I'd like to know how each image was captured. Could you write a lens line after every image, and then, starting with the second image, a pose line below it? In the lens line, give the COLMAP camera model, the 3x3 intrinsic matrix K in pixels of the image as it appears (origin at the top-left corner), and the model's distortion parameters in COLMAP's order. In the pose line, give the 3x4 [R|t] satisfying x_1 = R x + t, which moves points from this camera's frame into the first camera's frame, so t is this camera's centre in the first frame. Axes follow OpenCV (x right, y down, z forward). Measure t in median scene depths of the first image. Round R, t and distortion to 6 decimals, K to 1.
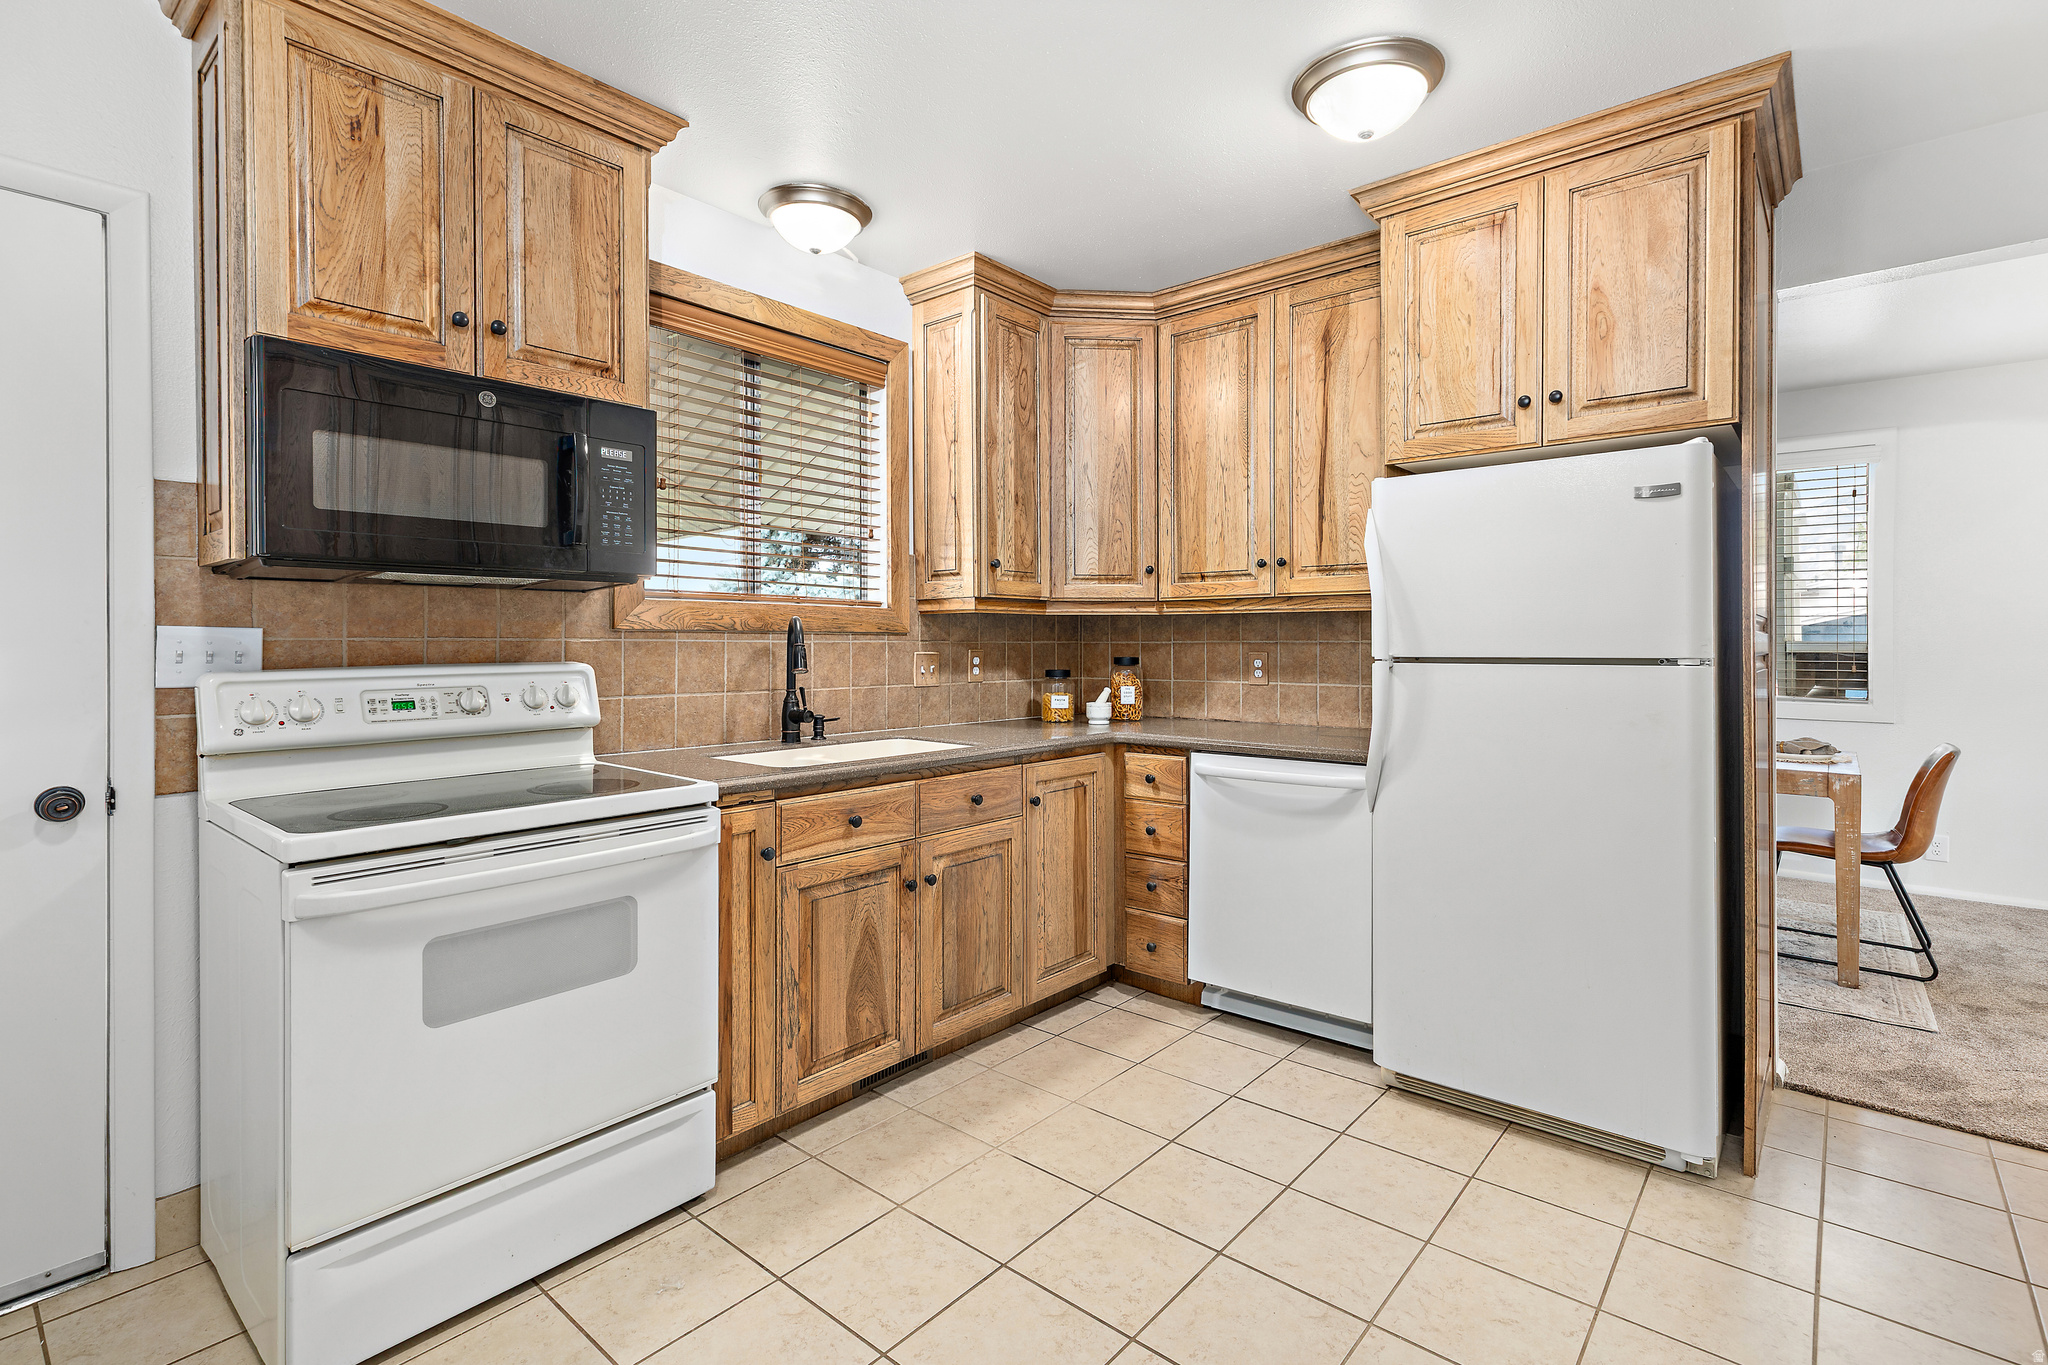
lens RADIAL K [[963.1, 0, 1031.7], [0, 963.1, 671.3], [0, 0, 1]] dist [0.006289, 0.000085]
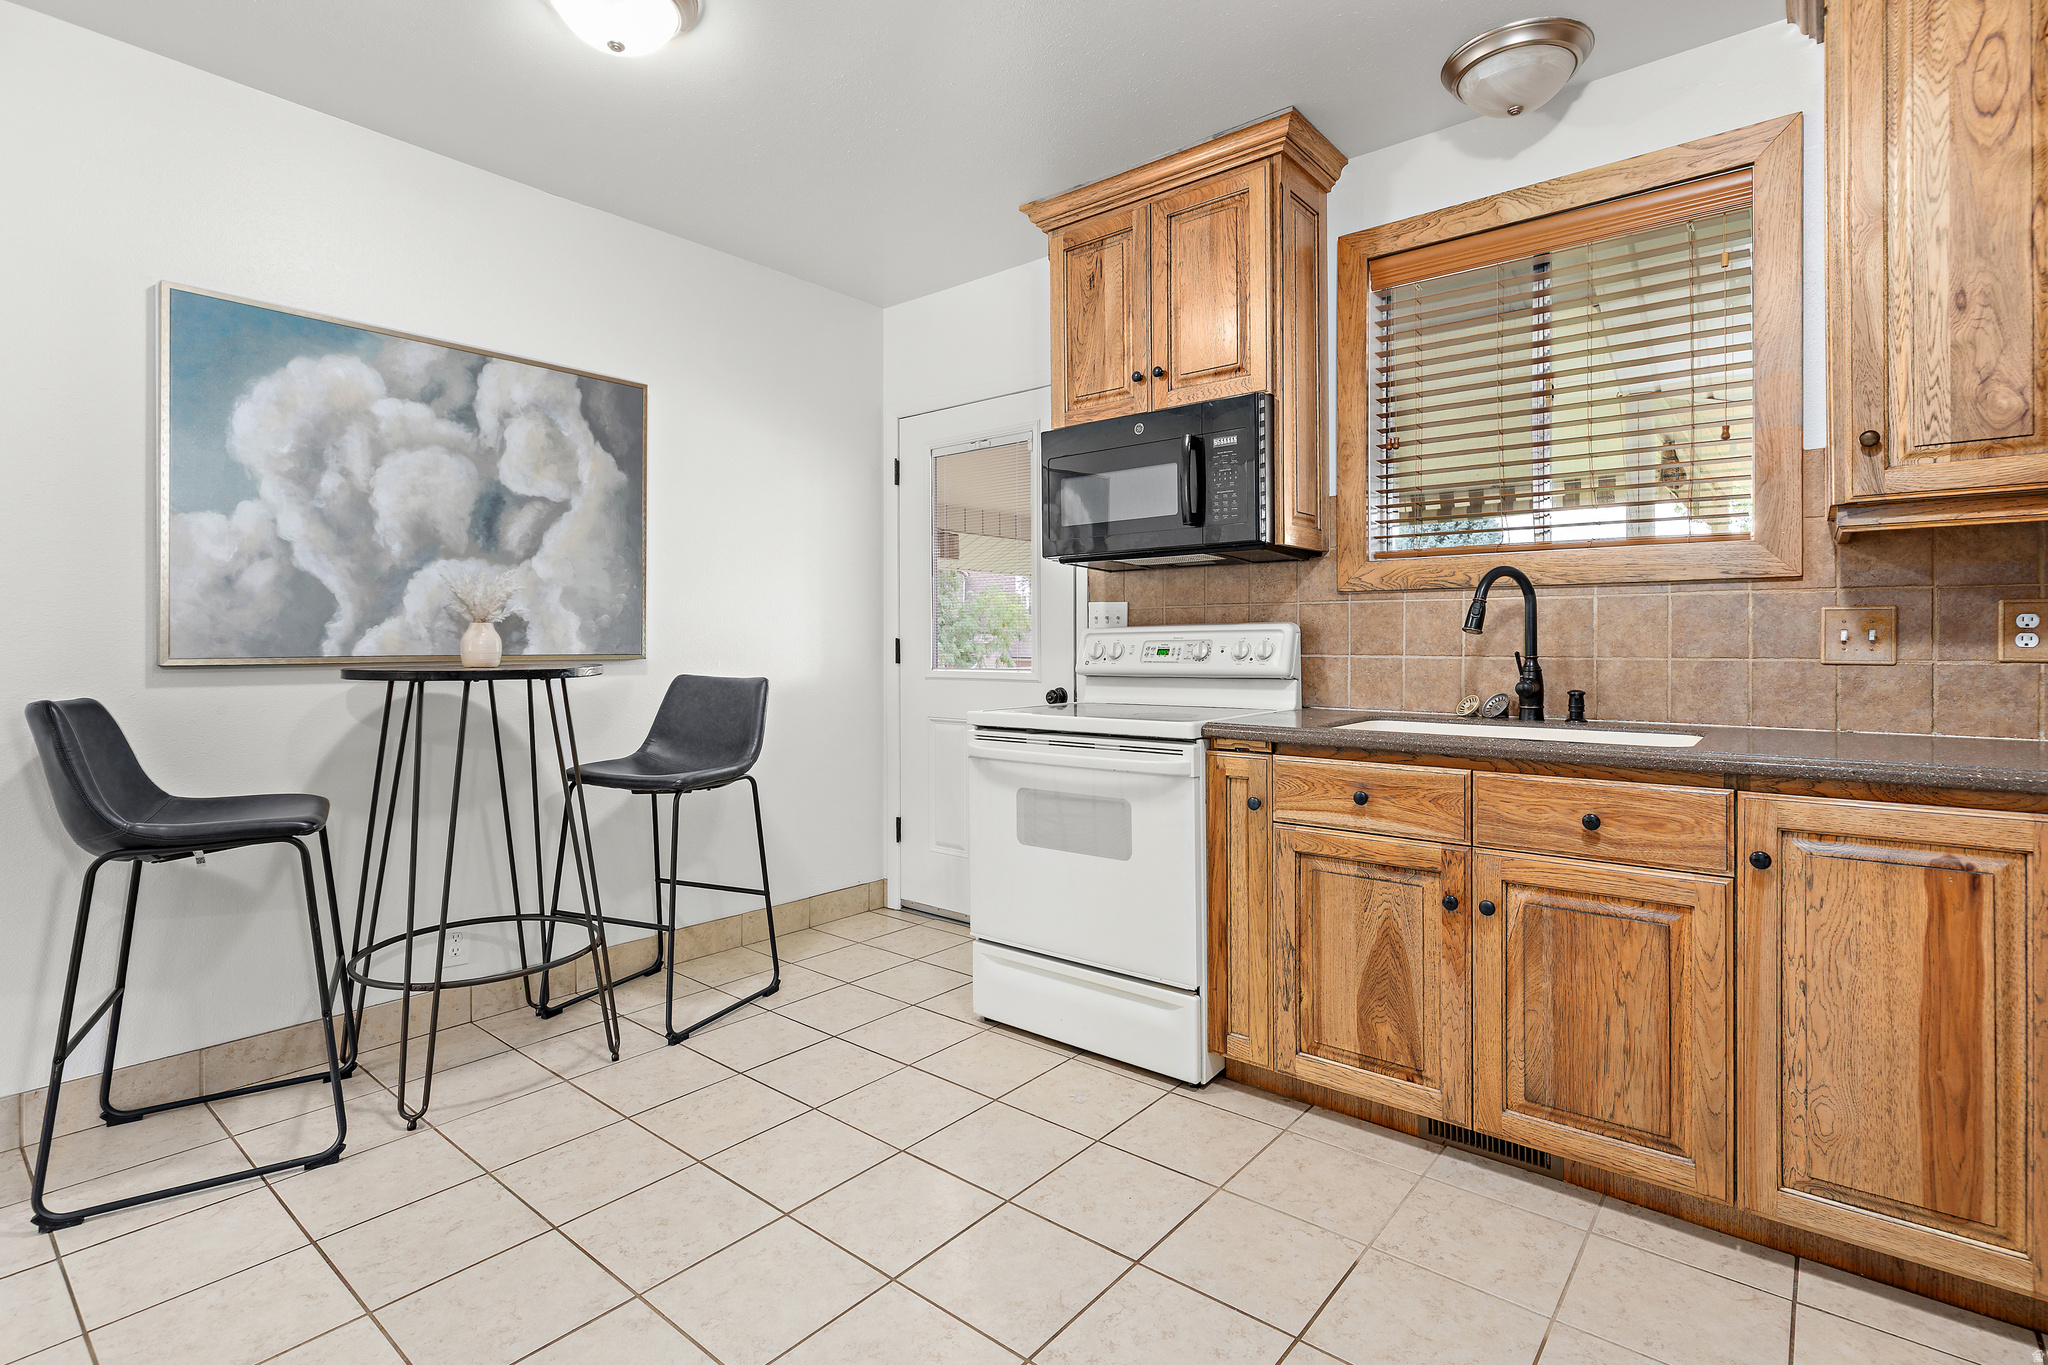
lens RADIAL K [[963.0, 0, 1033.2], [0, 963.0, 674.6], [0, 0, 1]] dist [-0.006284, 0.001273]
pose [[0.013877, 0.033048, -0.999357, 0.678016], [-0.028131, 0.999071, 0.032648, 0.024399], [0.999508, 0.027660, 0.014793, 0.686659]]
